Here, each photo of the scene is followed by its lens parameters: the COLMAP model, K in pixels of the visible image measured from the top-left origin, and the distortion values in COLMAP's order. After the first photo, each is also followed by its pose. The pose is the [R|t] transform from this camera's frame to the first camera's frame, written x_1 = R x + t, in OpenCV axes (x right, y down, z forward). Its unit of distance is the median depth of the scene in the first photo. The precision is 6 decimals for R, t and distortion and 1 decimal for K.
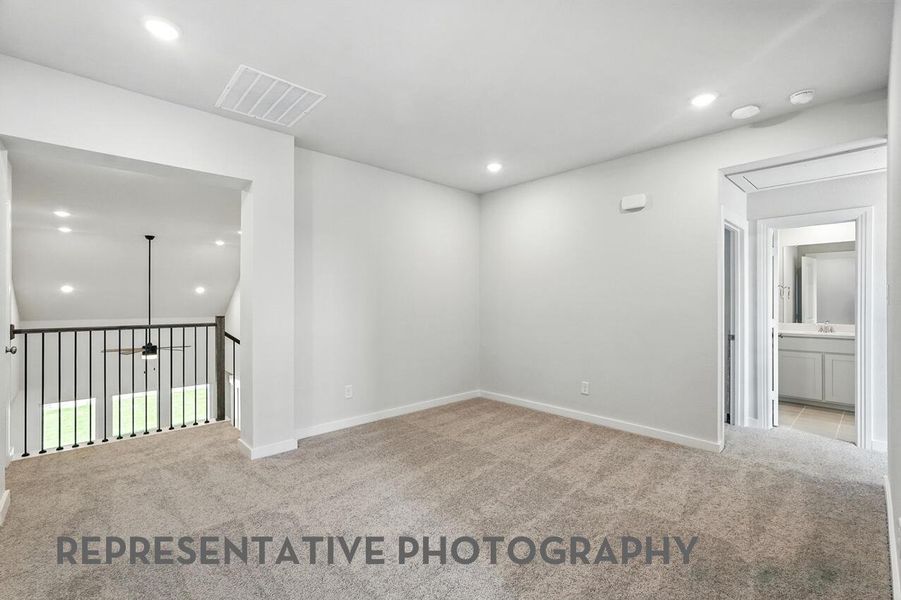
lens RADIAL K [[400.3, 0, 451.3], [0, 400.3, 301.4], [0, 0, 1]] dist [-0.003169, -0.000195]
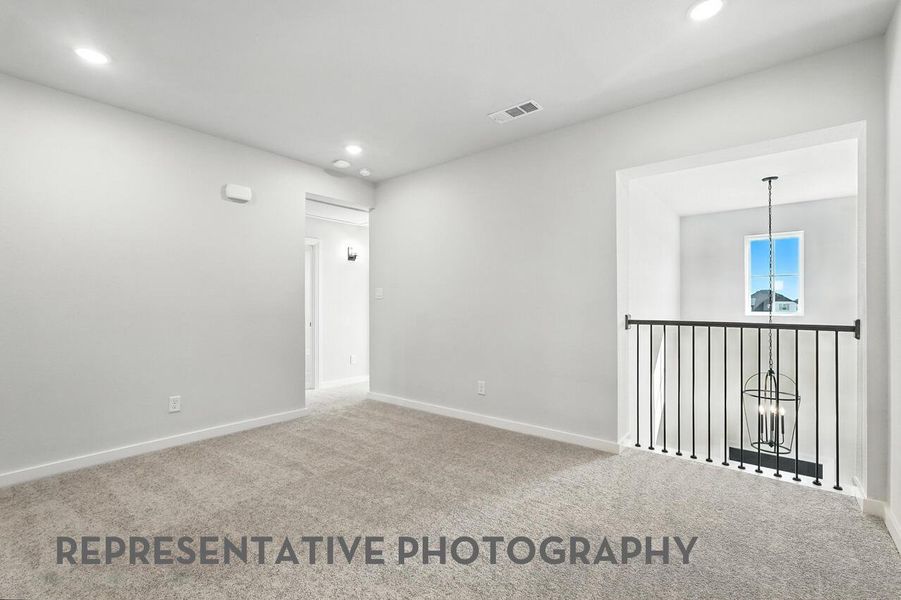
lens RADIAL K [[400.3, 0, 451.4], [0, 400.3, 301.6], [0, 0, 1]] dist [-0.003169, -0.000195]
pose [[-0.120774, 0.002770, 0.992676, -0.666079], [-0.001019, 0.999995, -0.002915, 0.020250], [-0.992680, -0.001364, -0.120770, 0.713840]]
